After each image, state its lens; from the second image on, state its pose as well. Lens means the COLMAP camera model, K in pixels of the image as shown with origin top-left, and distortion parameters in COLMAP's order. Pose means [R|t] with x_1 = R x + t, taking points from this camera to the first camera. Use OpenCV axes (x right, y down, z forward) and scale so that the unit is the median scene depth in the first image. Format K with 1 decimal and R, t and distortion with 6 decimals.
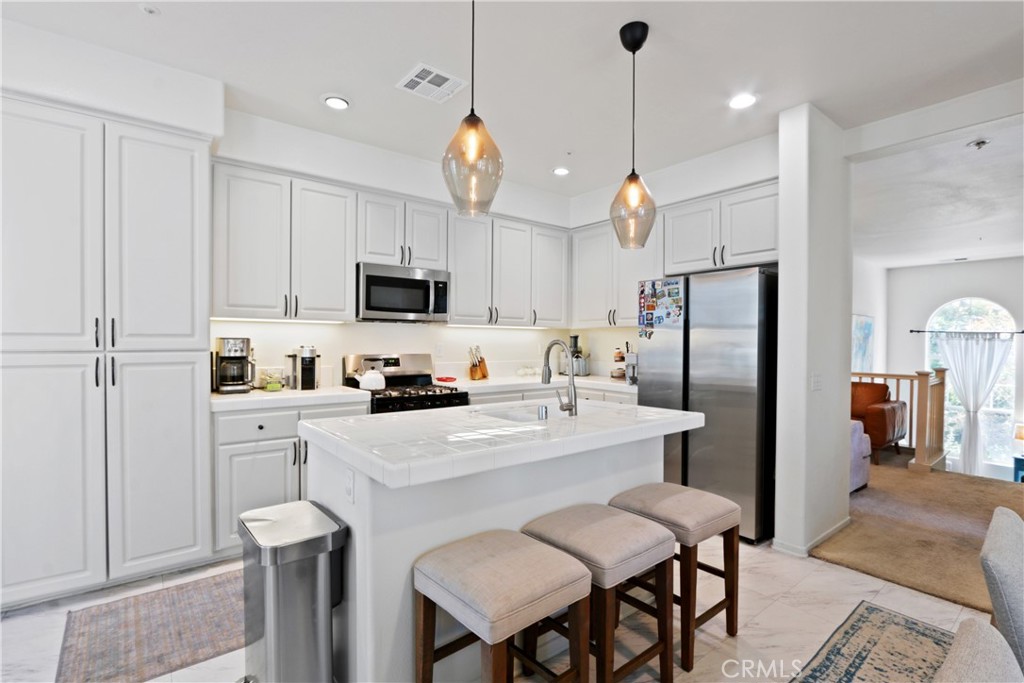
lens RADIAL K [[474.8, 0, 508.8], [0, 474.8, 346.5], [0, 0, 1]] dist [-0.023241, 0.004926]
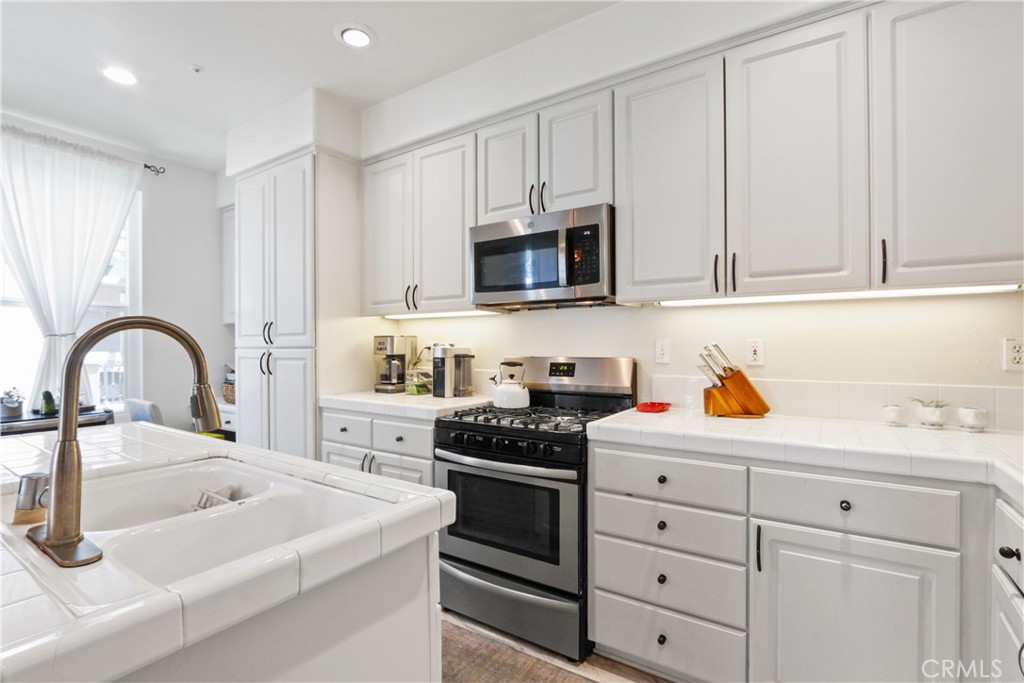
lens RADIAL K [[474.8, 0, 508.8], [0, 474.8, 346.5], [0, 0, 1]] dist [-0.023241, 0.004926]
pose [[0.313915, -0.004151, -0.949442, 0.398179], [-0.006473, 0.999958, -0.006512, 0.007780], [0.949429, 0.008190, 0.313875, 0.850590]]
